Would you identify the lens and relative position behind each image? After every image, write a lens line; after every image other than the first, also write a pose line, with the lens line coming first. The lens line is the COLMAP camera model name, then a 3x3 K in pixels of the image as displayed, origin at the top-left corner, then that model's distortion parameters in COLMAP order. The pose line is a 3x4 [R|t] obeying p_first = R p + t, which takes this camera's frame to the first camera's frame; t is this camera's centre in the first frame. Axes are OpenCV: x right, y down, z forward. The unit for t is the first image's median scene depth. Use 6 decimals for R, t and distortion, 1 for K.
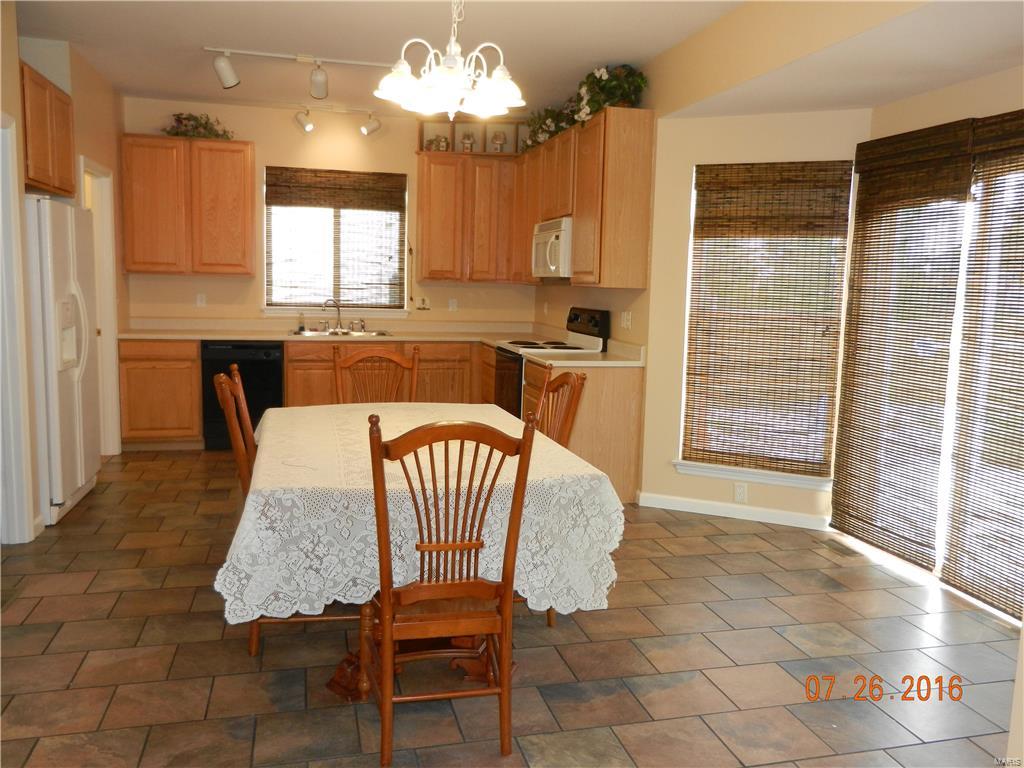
lens RADIAL K [[865.1, 0, 513.8], [0, 865.1, 390.2], [0, 0, 1]] dist [-0.004963, 0.029721]
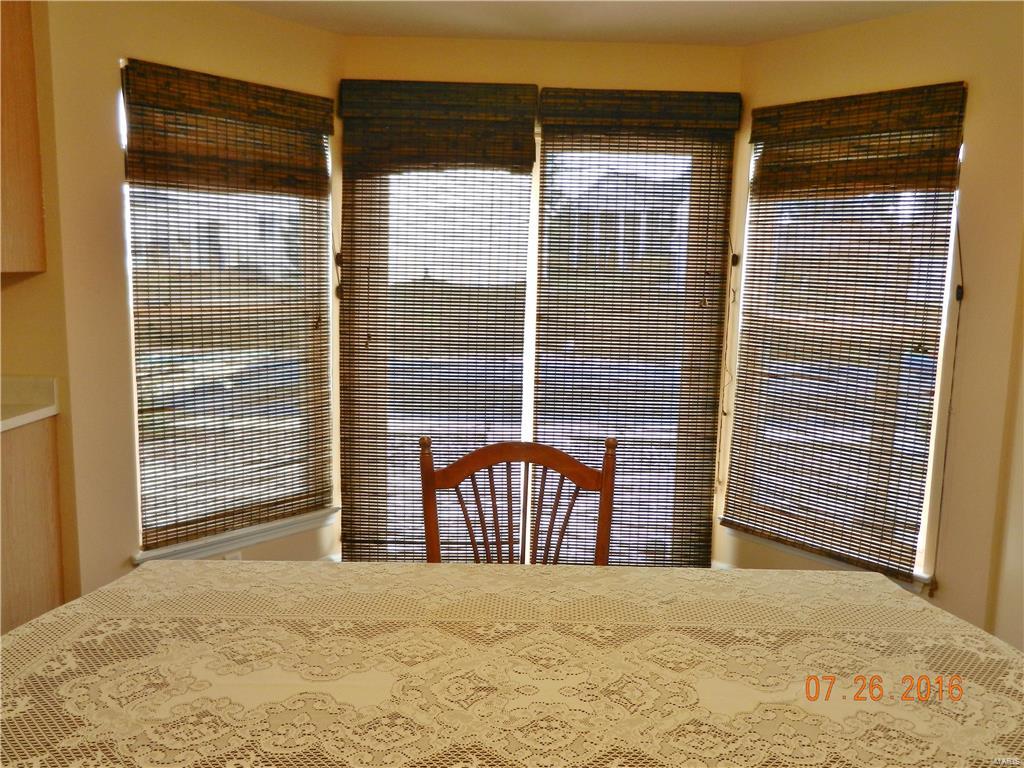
lens RADIAL K [[865.1, 0, 511.8], [0, 865.1, 386.0], [0, 0, 1]] dist [-0.004963, 0.029721]
pose [[0.243187, -0.159491, 0.956777, -0.332762], [0.107201, 0.984766, 0.136909, -0.097662], [-0.964037, 0.069273, 0.256580, 0.635427]]
